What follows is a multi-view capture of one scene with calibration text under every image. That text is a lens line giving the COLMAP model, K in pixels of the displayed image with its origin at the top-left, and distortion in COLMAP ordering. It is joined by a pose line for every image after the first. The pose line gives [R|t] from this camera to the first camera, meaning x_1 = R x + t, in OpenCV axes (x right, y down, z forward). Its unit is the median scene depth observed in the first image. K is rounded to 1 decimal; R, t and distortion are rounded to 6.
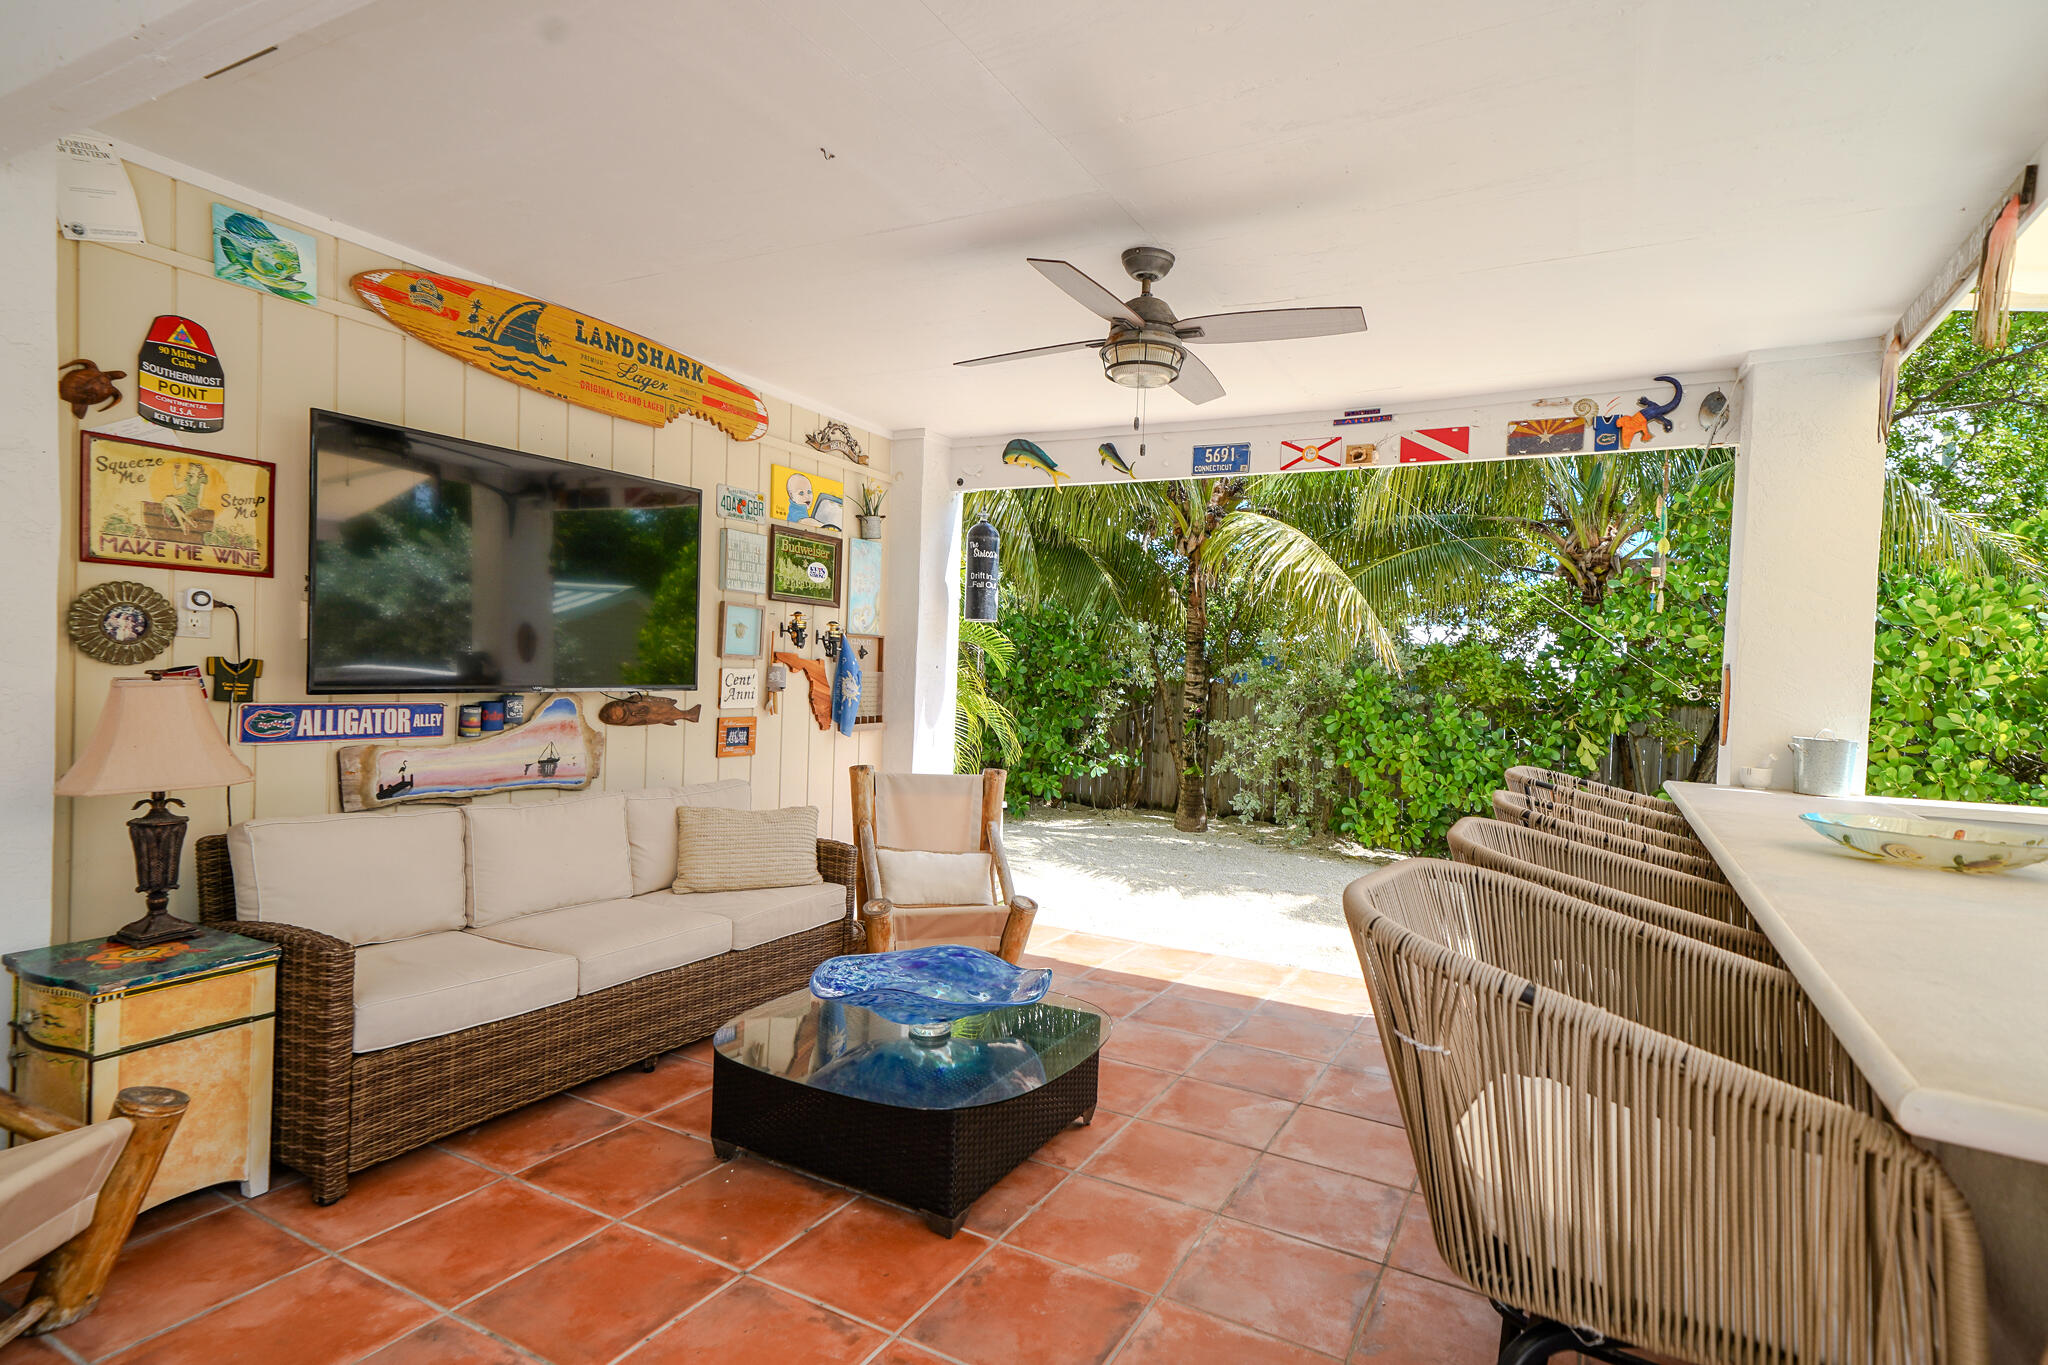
lens RADIAL K [[1057.2, 0, 1027.9], [0, 1057.2, 686.7], [0, 0, 1]] dist [0.004533, 0.000935]
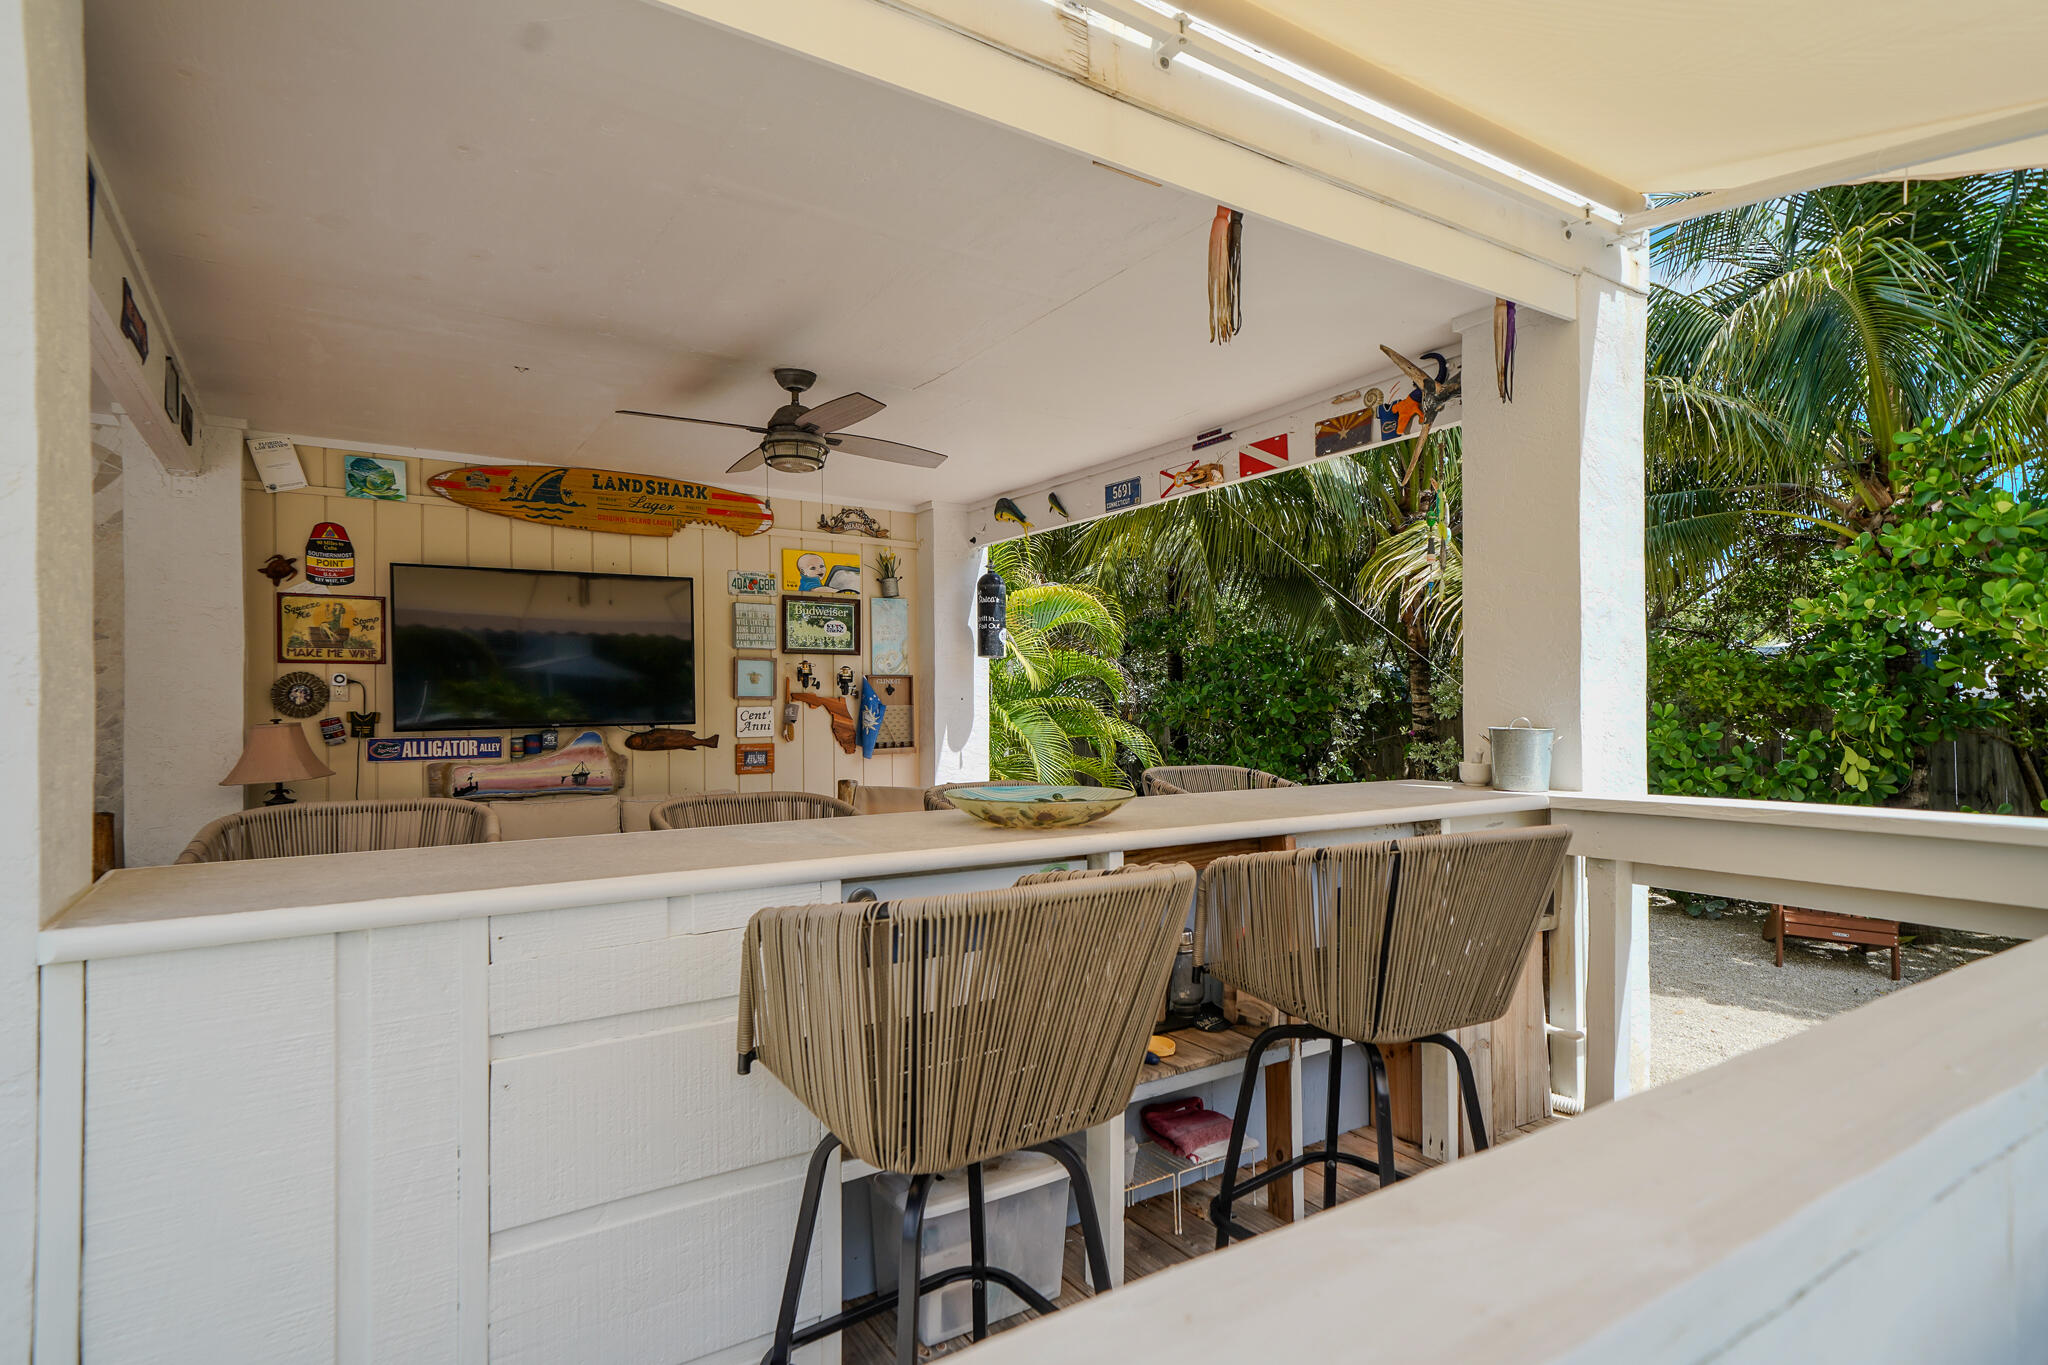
lens RADIAL K [[1057.2, 0, 1017.7], [0, 1057.2, 687.4], [0, 0, 1]] dist [0.004533, 0.000935]
pose [[0.873403, -0.053170, -0.484086, 0.707693], [0.033565, 0.998231, -0.049083, 0.037198], [0.485840, 0.026621, 0.873642, 0.007303]]
